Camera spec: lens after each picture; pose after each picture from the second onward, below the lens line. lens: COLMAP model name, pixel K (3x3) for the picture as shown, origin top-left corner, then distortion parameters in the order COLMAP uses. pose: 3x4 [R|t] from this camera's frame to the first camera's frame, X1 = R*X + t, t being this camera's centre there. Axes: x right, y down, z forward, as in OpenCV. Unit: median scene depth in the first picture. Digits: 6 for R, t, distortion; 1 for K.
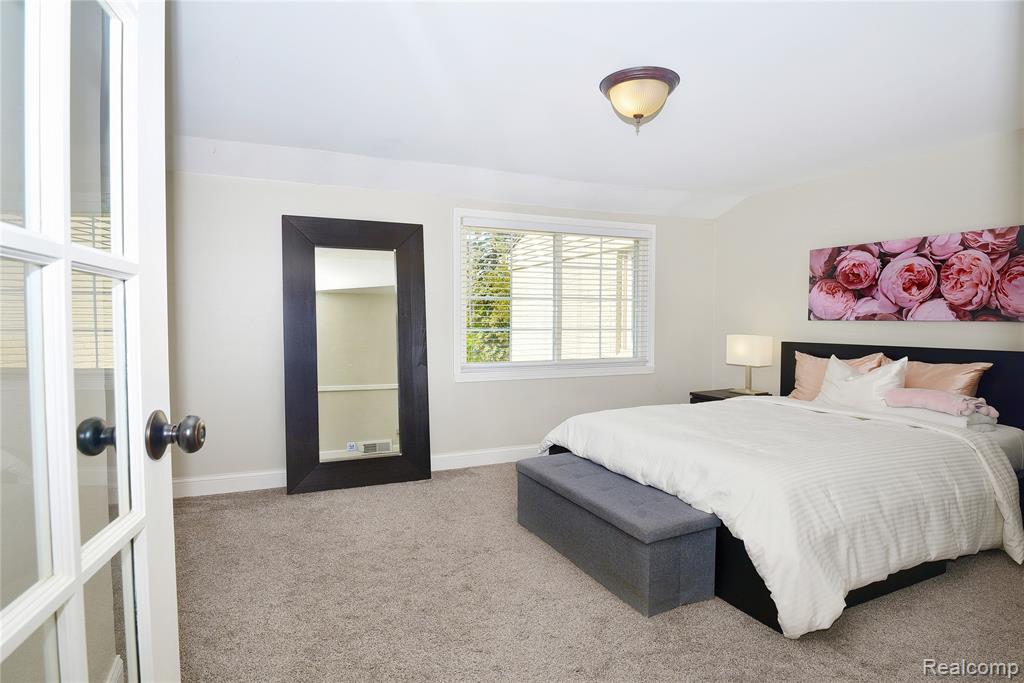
lens RADIAL K [[533.2, 0, 512.0], [0, 533.2, 341.5], [0, 0, 1]] dist [-0.015471, -0.011893]
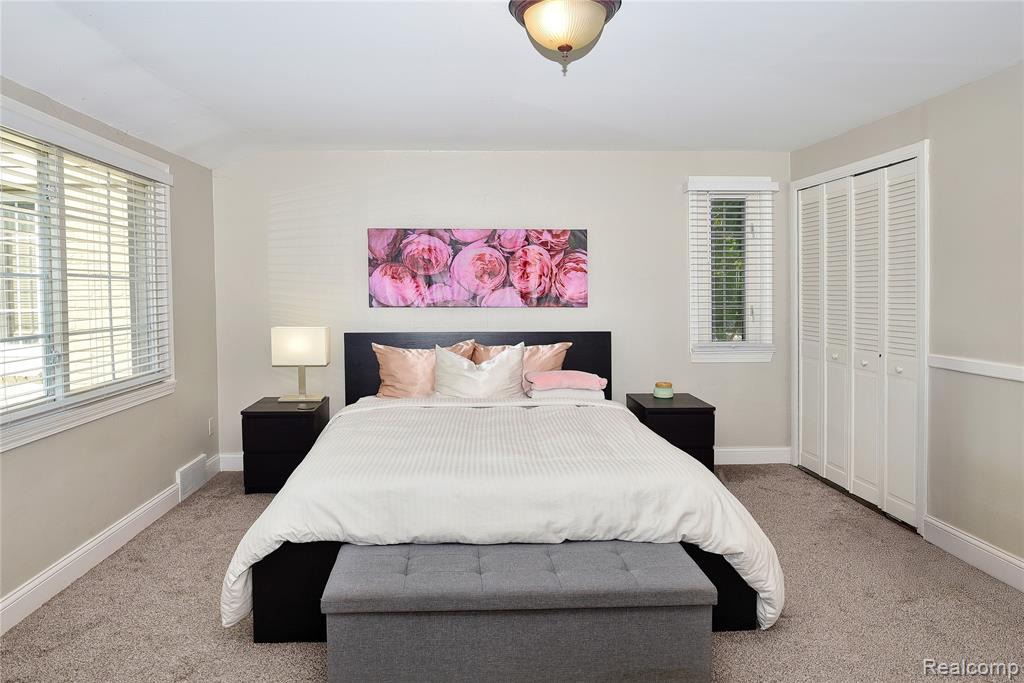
lens RADIAL K [[621.5, 0, 510.5], [0, 621.5, 308.2], [0, 0, 1]] dist [0.000906, 0.000220]
pose [[0.402554, -0.024491, 0.915069, -0.376137], [0.042761, 0.999054, 0.007927, -0.046166], [-0.914397, 0.035938, 0.403220, 0.460503]]
